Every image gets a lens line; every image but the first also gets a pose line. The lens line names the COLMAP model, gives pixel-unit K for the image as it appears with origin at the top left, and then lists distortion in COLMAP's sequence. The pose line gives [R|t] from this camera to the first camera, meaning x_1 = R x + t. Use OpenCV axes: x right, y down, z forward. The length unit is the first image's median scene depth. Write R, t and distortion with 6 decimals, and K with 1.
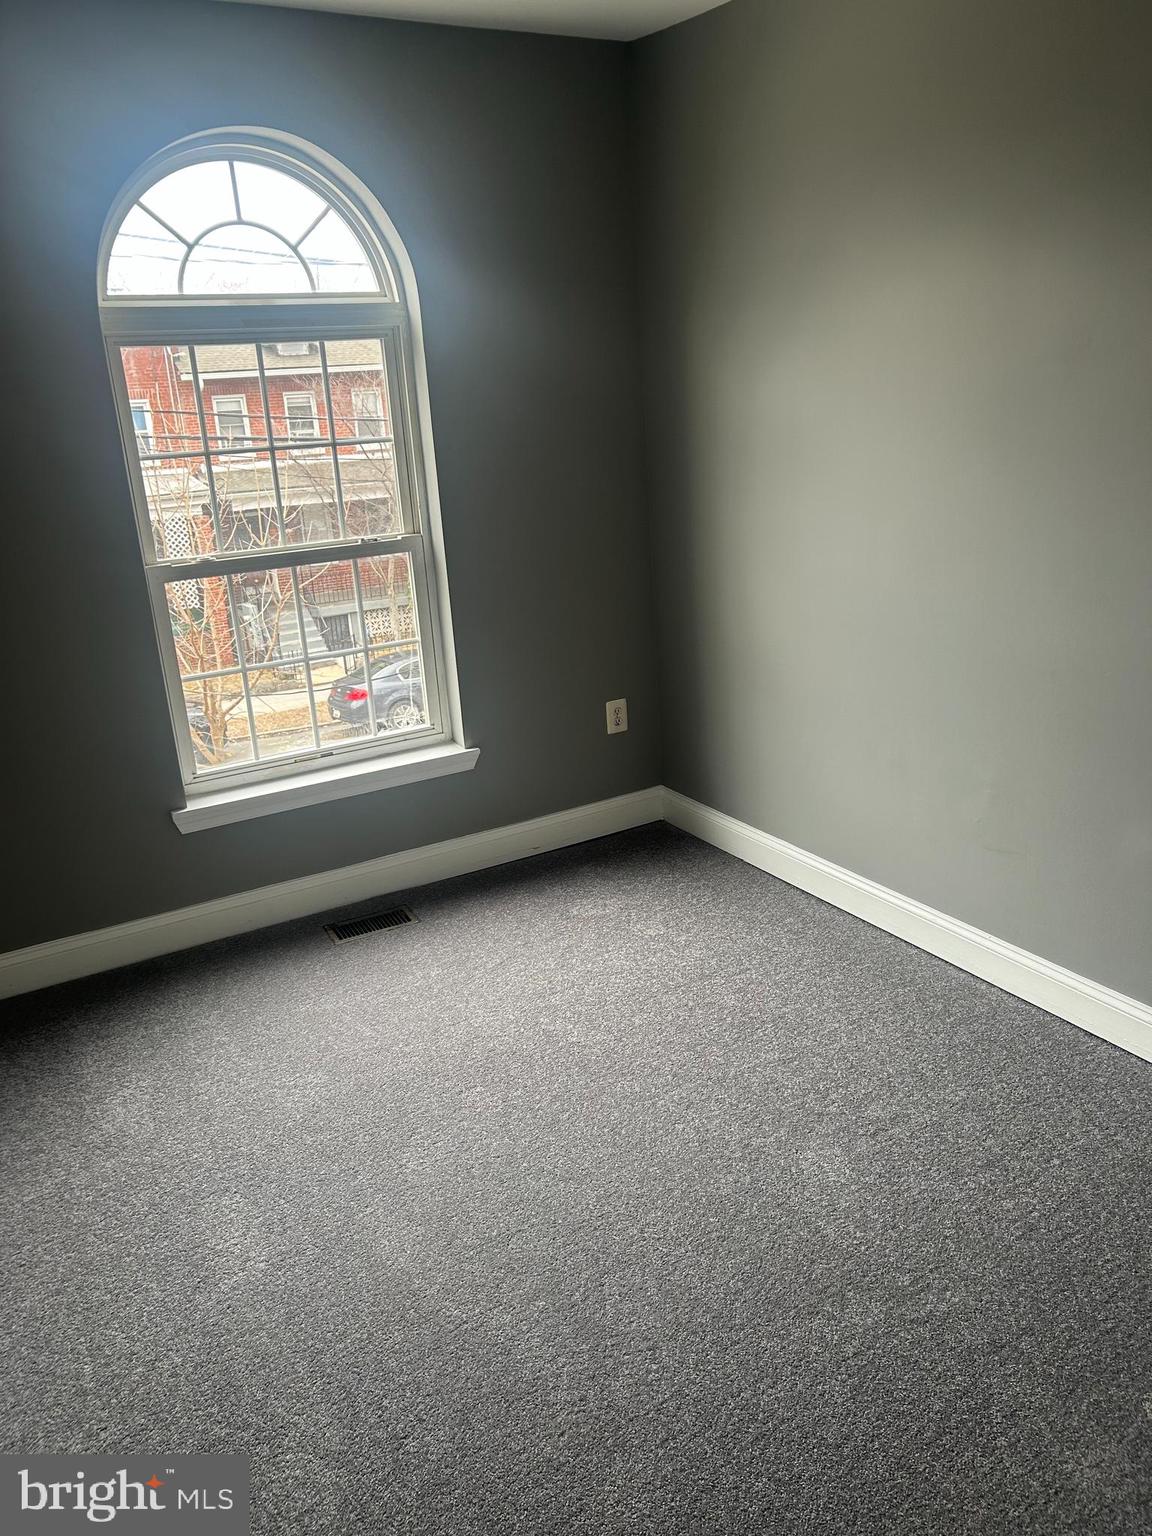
lens RADIAL K [[1174.3, 0, 580.2], [0, 1174.3, 763.0], [0, 0, 1]] dist [-0.002889, -0.007375]
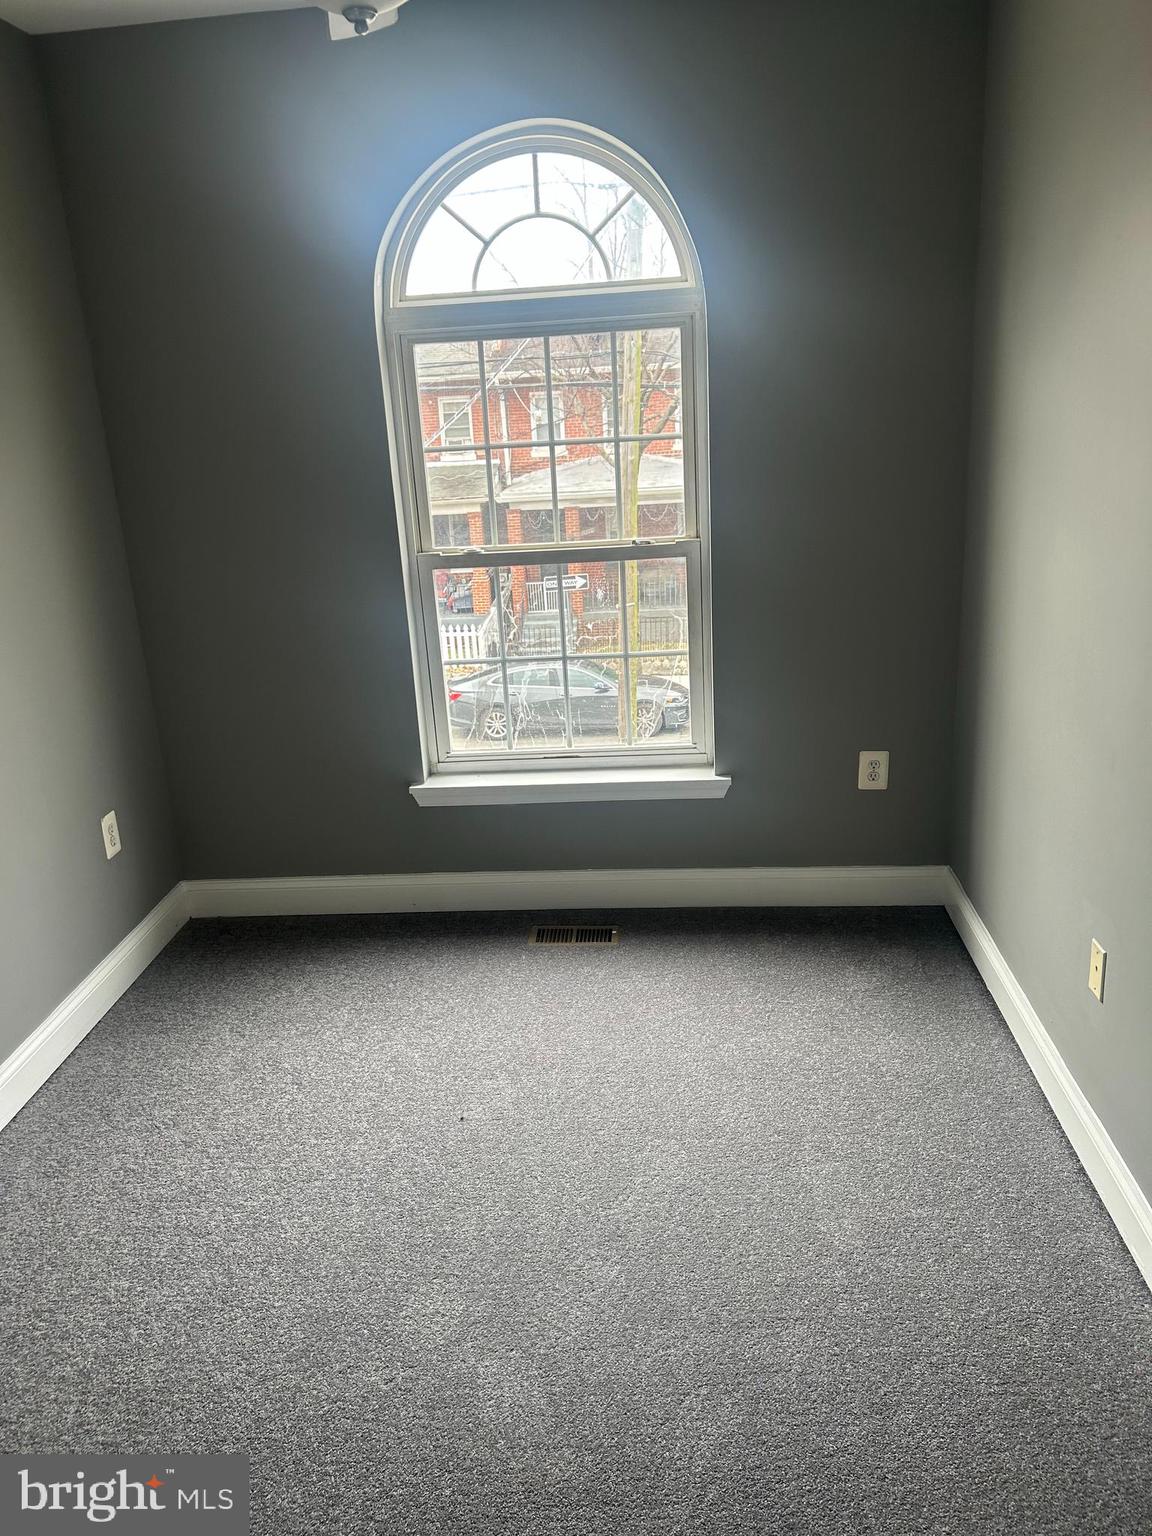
lens RADIAL K [[1174.3, 0, 575.6], [0, 1174.3, 774.6], [0, 0, 1]] dist [-0.002889, -0.007375]
pose [[0.818568, 0.181393, -0.545017, 0.350063], [-0.162037, 0.983214, 0.083868, -0.080437], [0.551082, 0.019661, 0.834220, 0.191142]]
